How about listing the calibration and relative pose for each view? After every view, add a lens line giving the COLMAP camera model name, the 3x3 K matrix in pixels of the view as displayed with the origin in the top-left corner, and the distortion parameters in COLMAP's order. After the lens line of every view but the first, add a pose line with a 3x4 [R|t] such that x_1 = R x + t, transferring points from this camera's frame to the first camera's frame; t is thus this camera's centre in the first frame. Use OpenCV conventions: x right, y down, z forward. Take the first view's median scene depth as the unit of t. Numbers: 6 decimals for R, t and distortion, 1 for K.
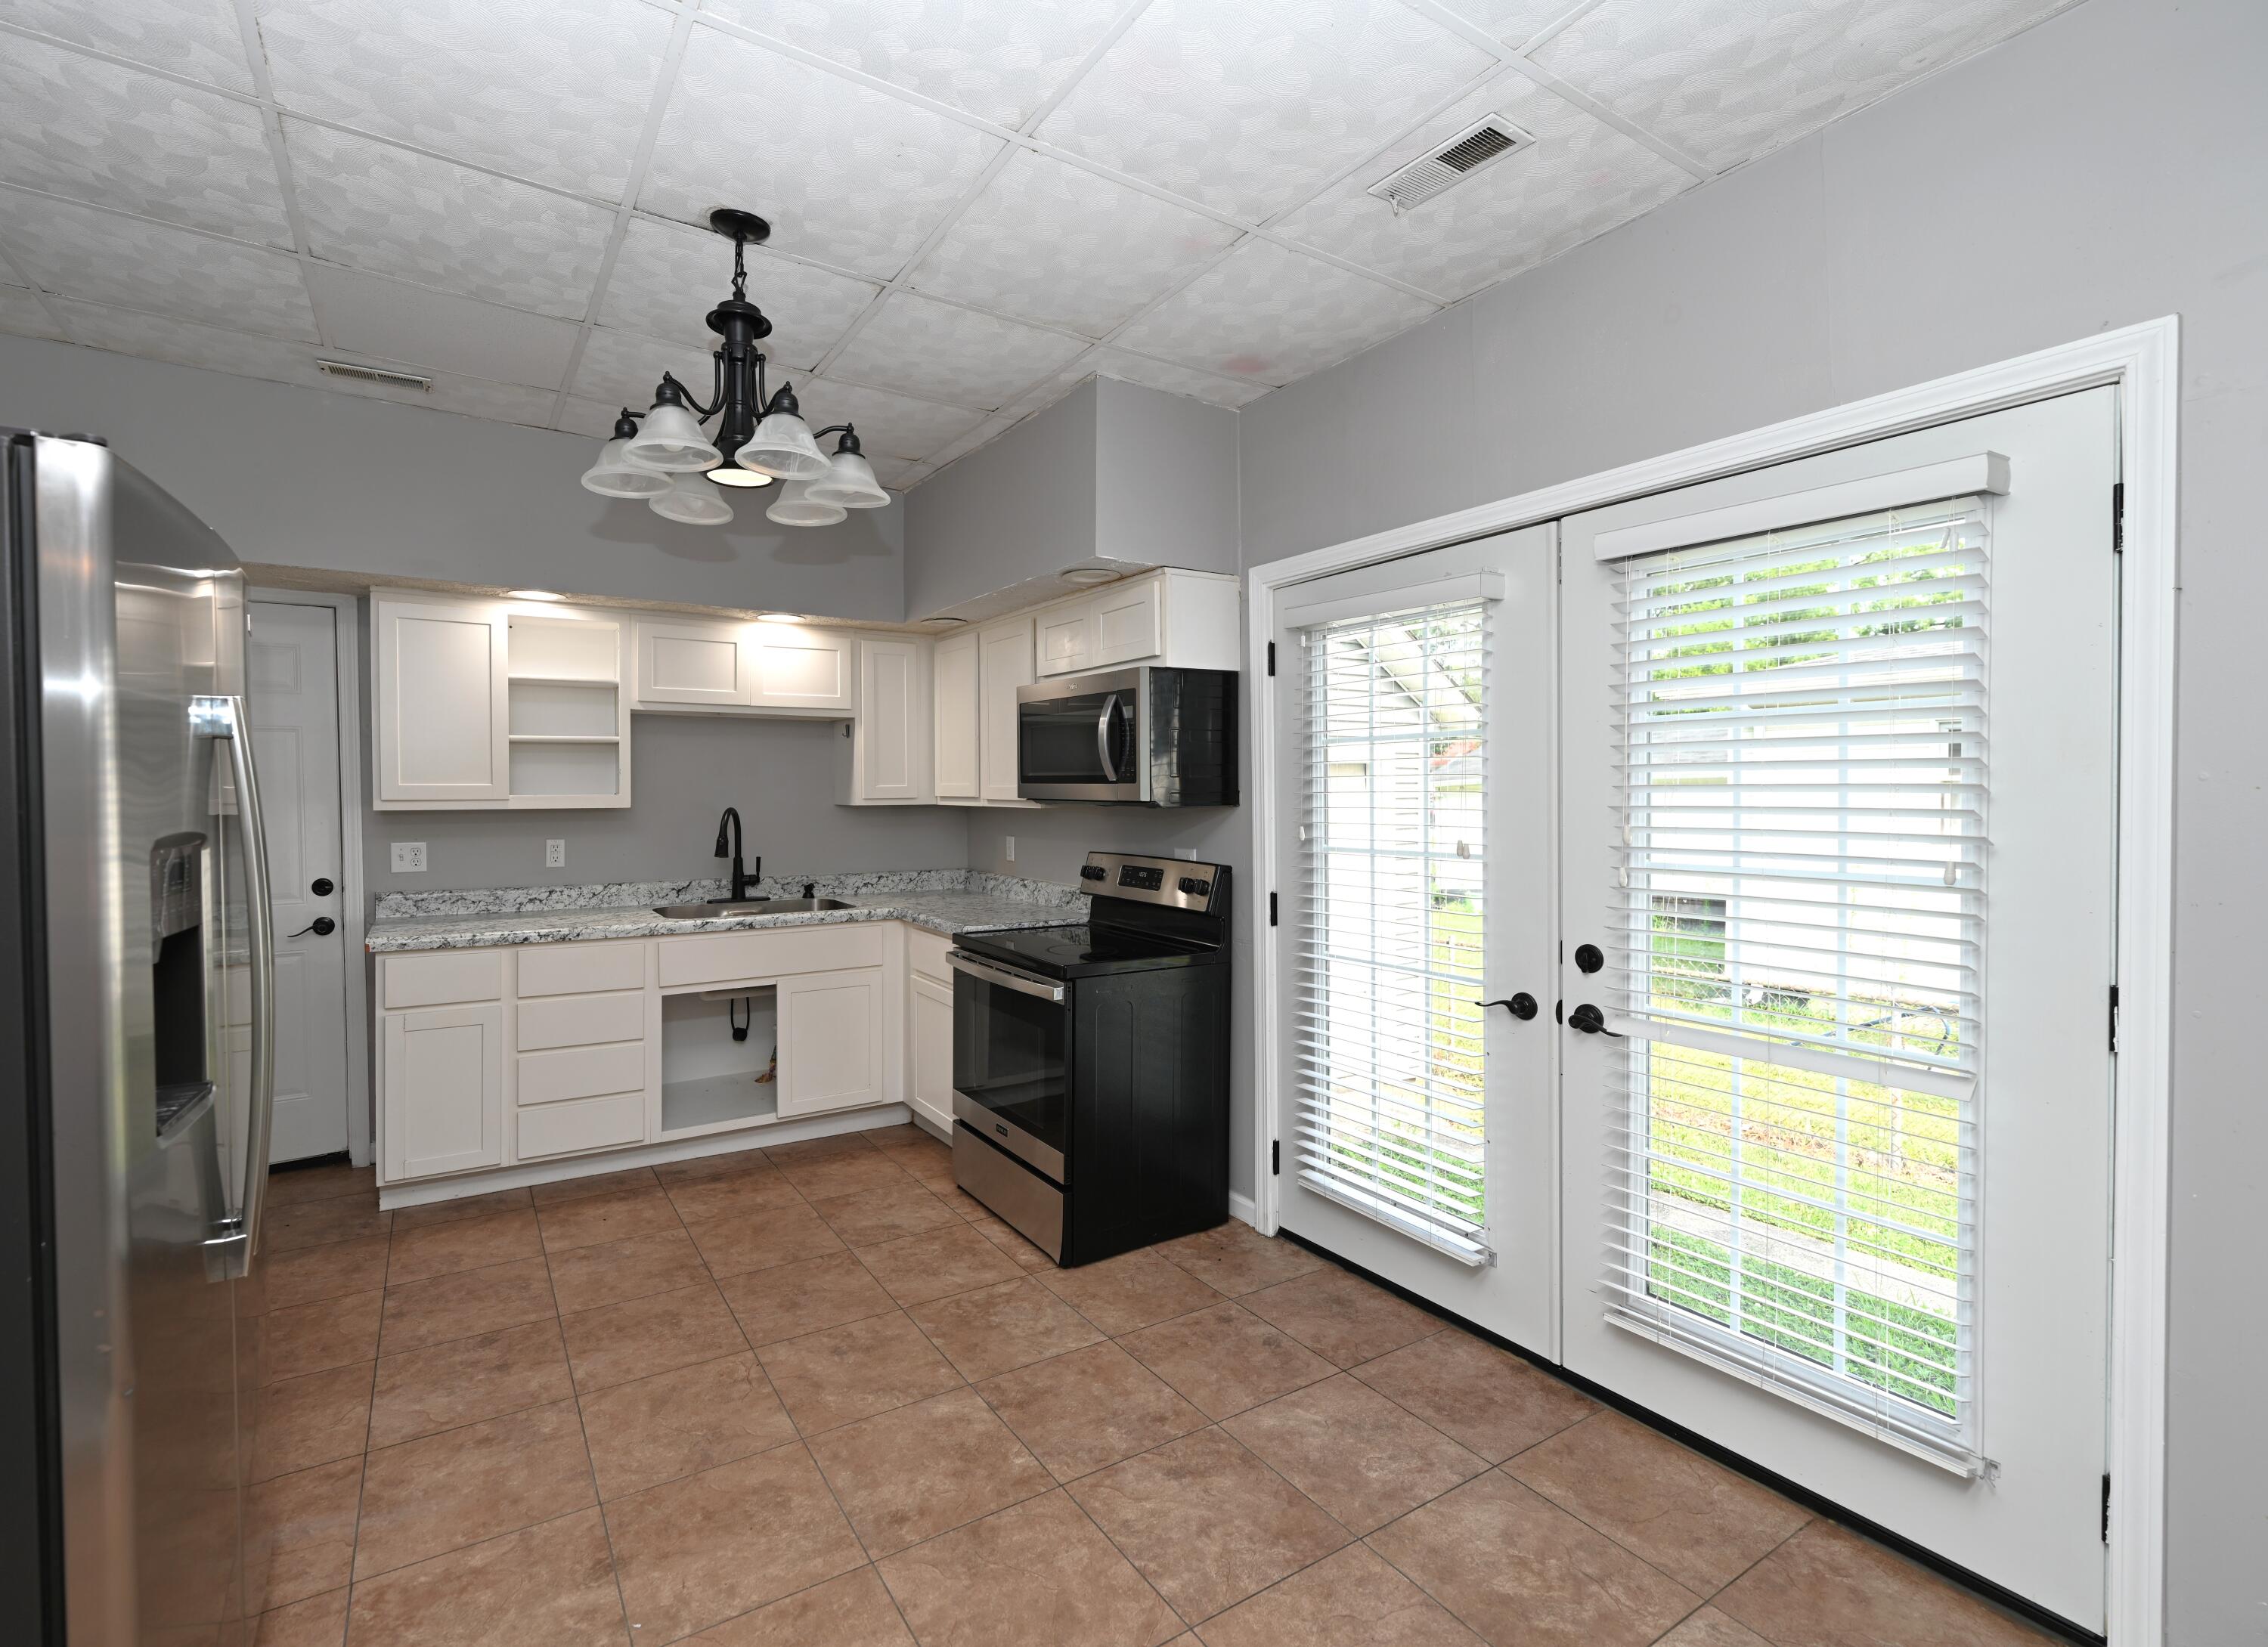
lens RADIAL K [[1006.6, 0, 1021.4], [0, 1006.6, 807.7], [0, 0, 1]] dist [-0.000084, 0.000086]
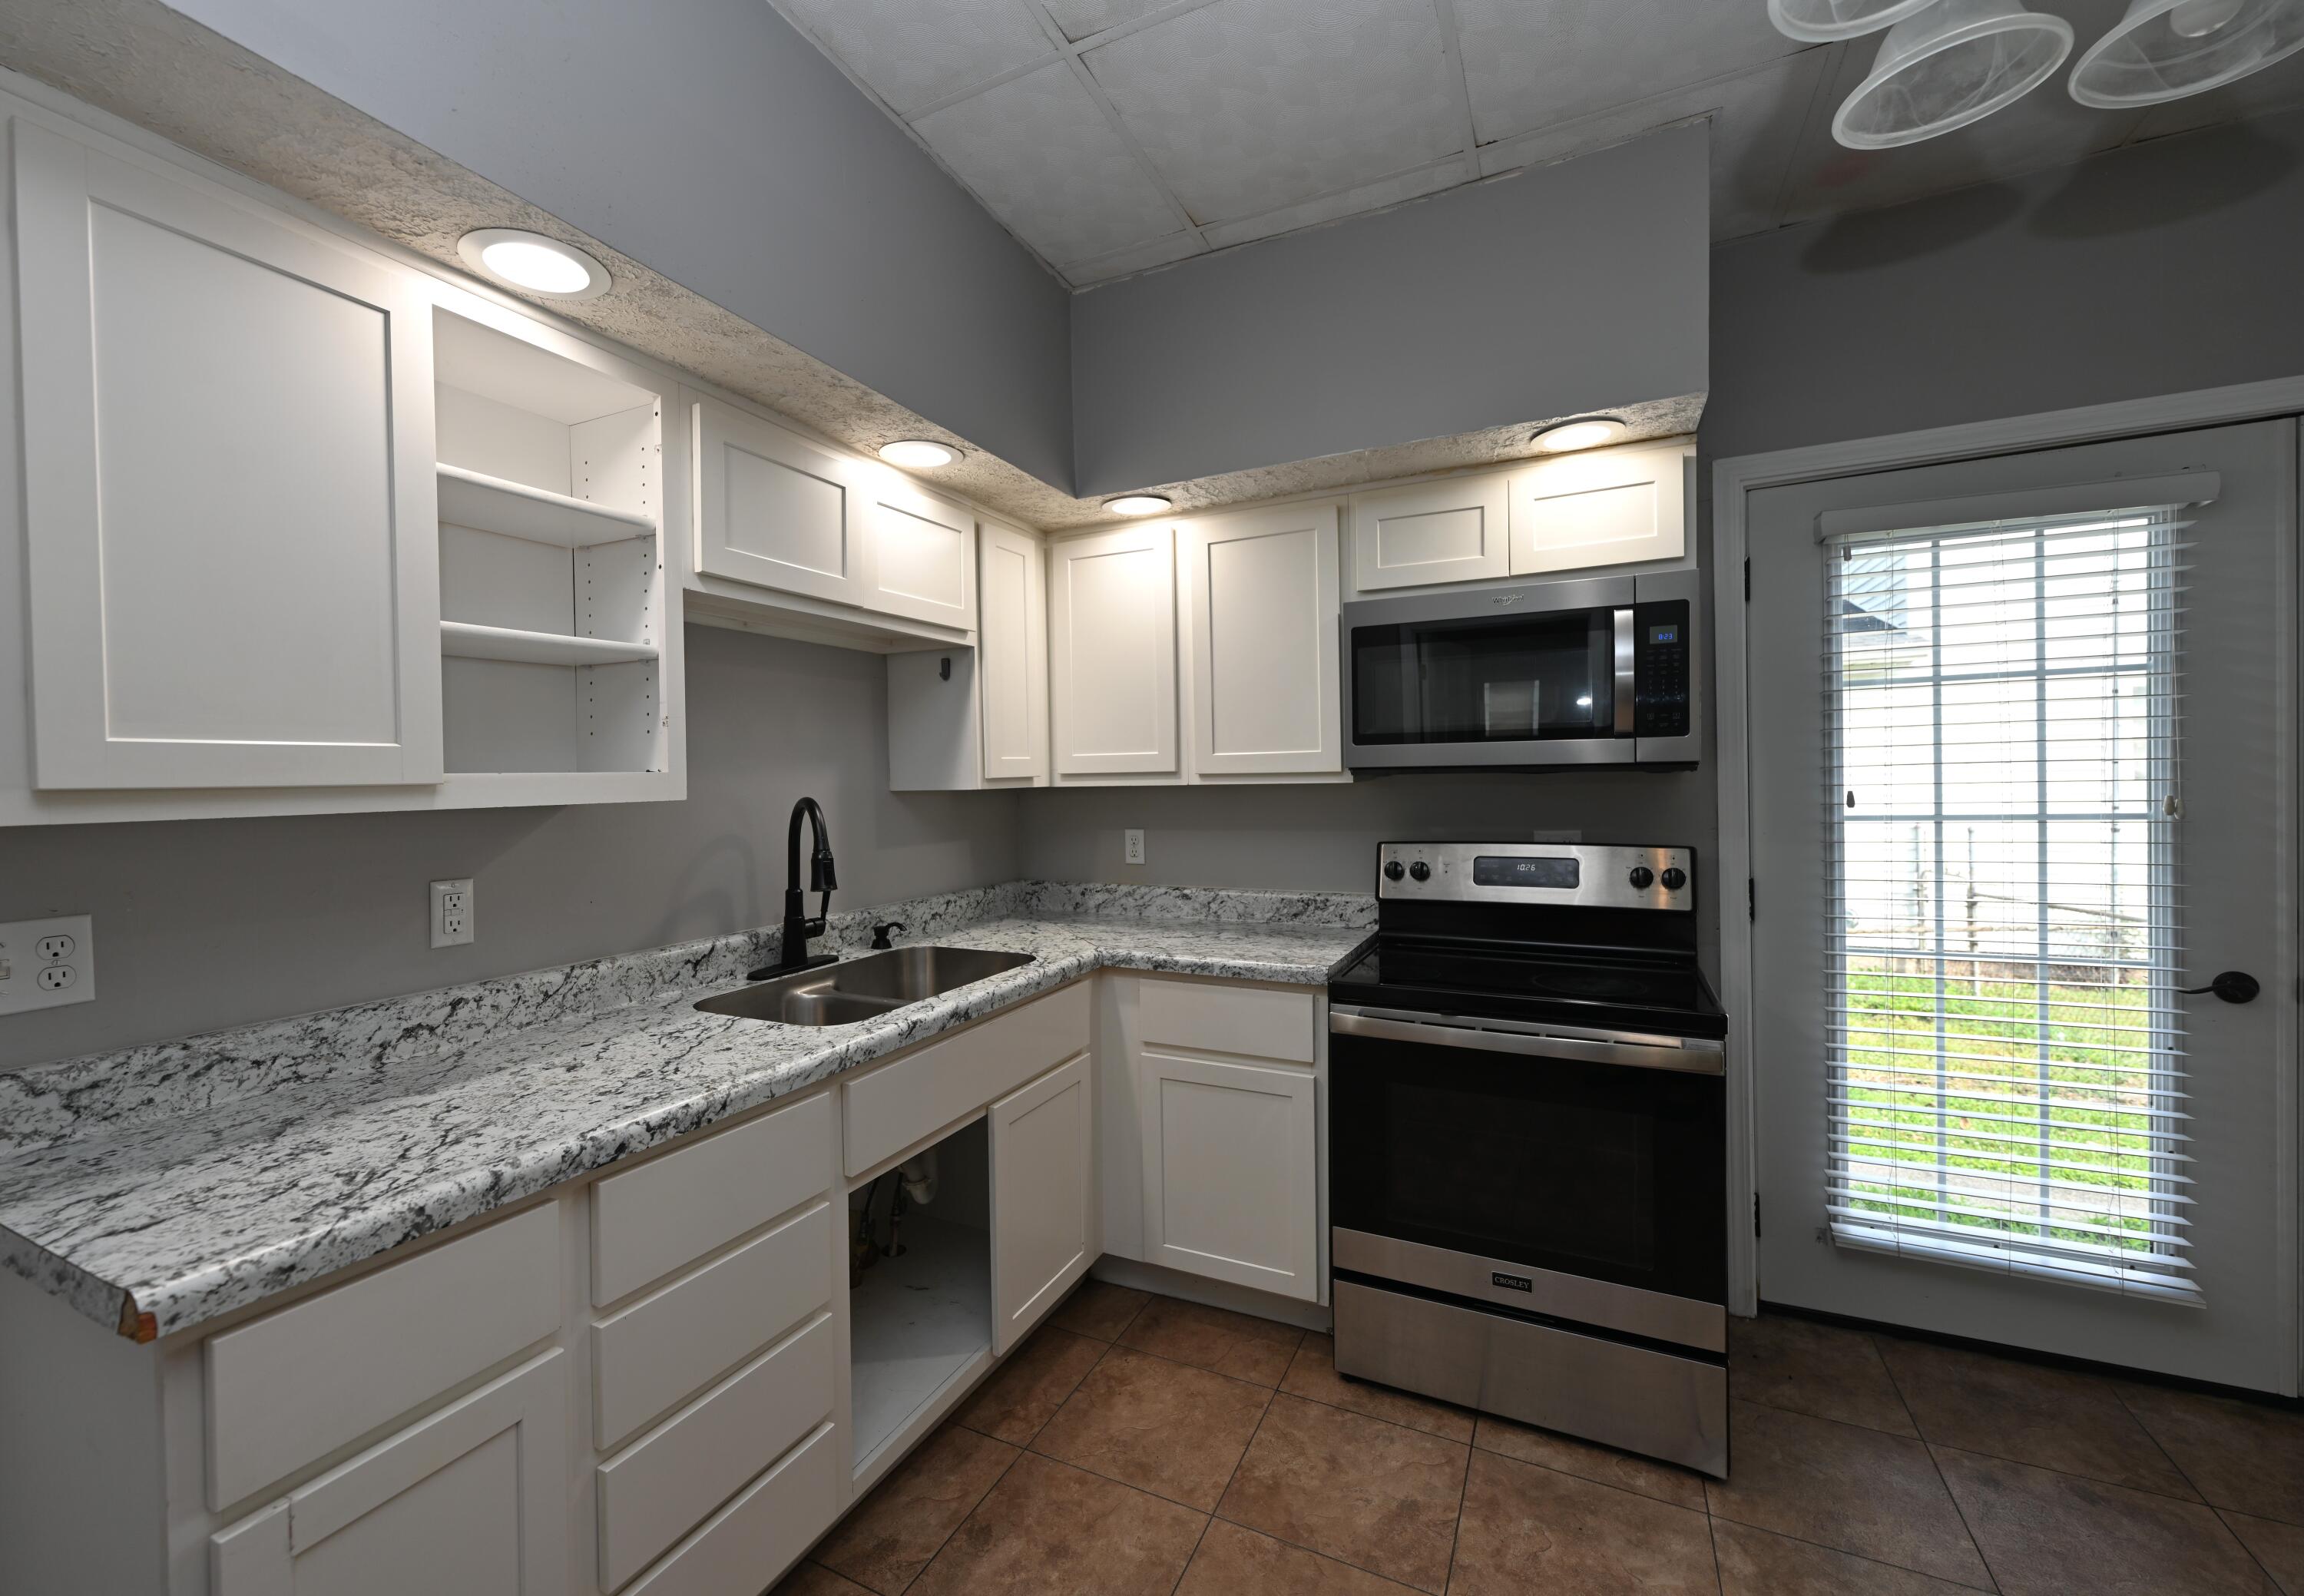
lens RADIAL K [[951.6, 0, 1097.2], [0, 951.6, 794.9], [0, 0, 1]] dist [-0.000295, -0.000194]
pose [[0.841942, -0.026231, 0.538930, -0.505078], [0.029721, 0.999556, 0.002218, 0.002490], [-0.538749, 0.014150, 0.842348, 0.571055]]
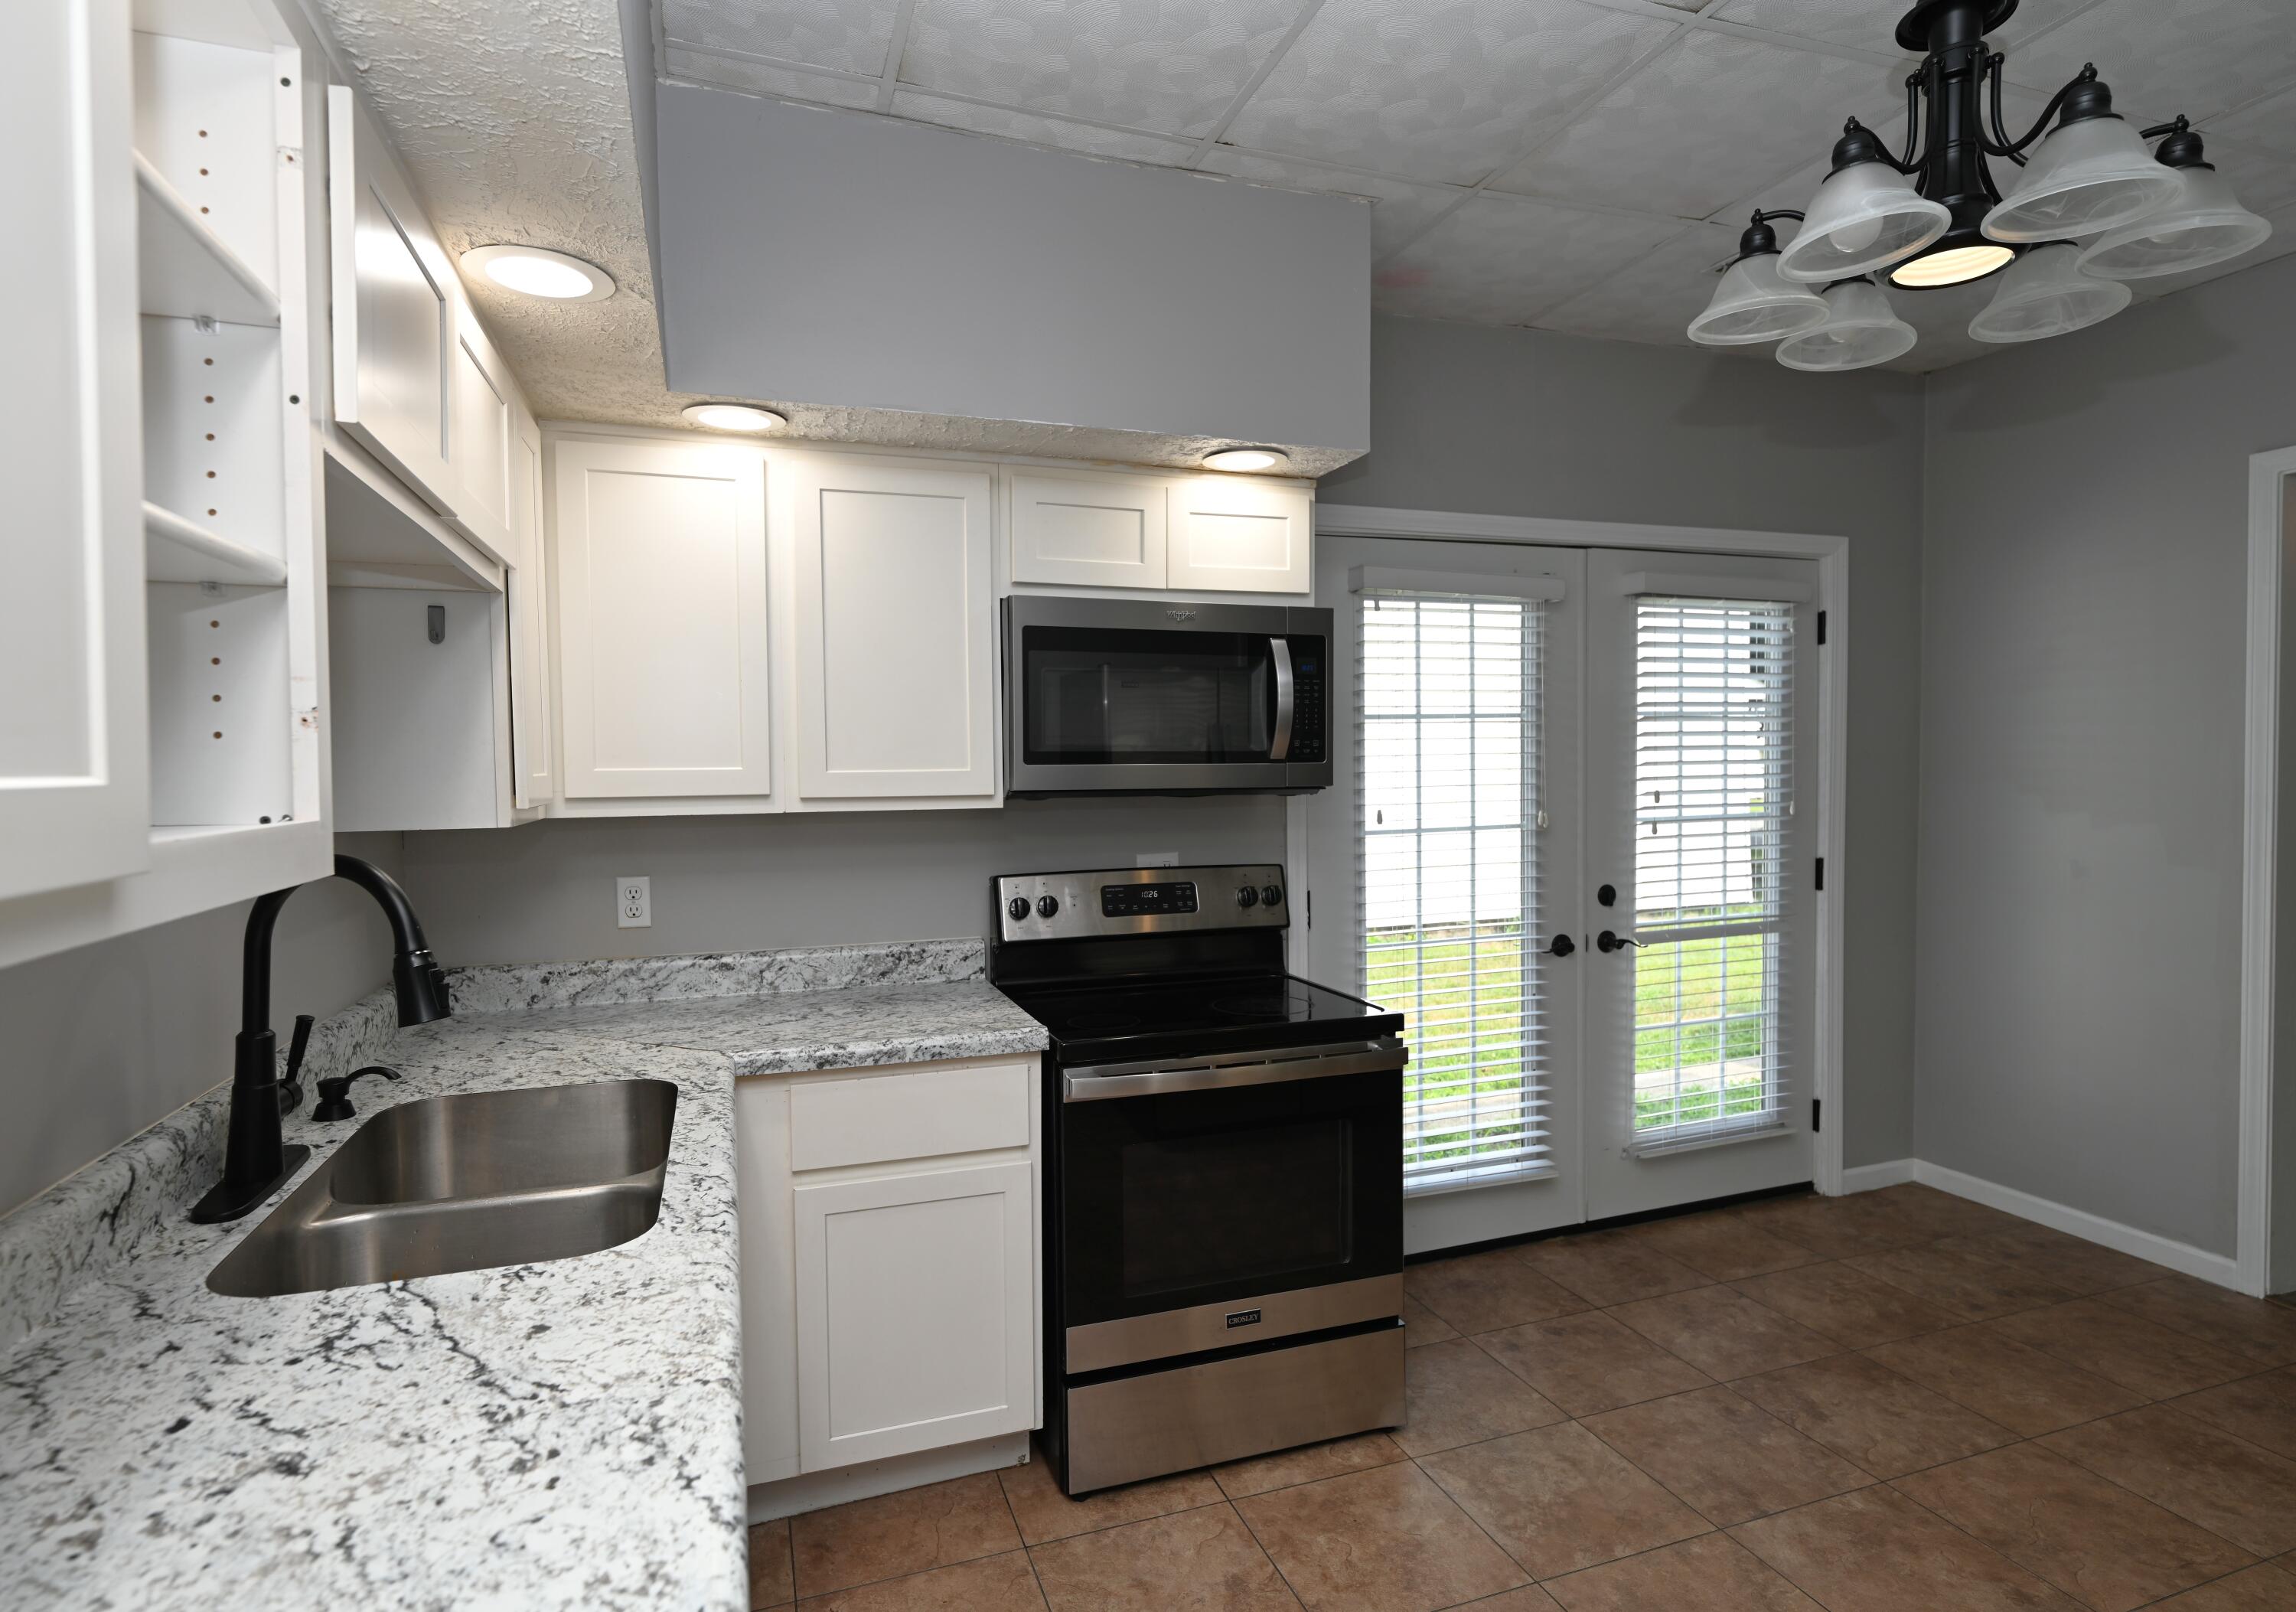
lens RADIAL K [[1198.1, 0, 1149.1], [0, 1198.1, 809.5], [0, 0, 1]] dist [-0.000128, -0.000271]
pose [[0.184782, -0.038814, 0.982013, -0.678507], [0.030425, 0.998967, 0.033759, -0.020194], [-0.982308, 0.023640, 0.185772, 0.827331]]
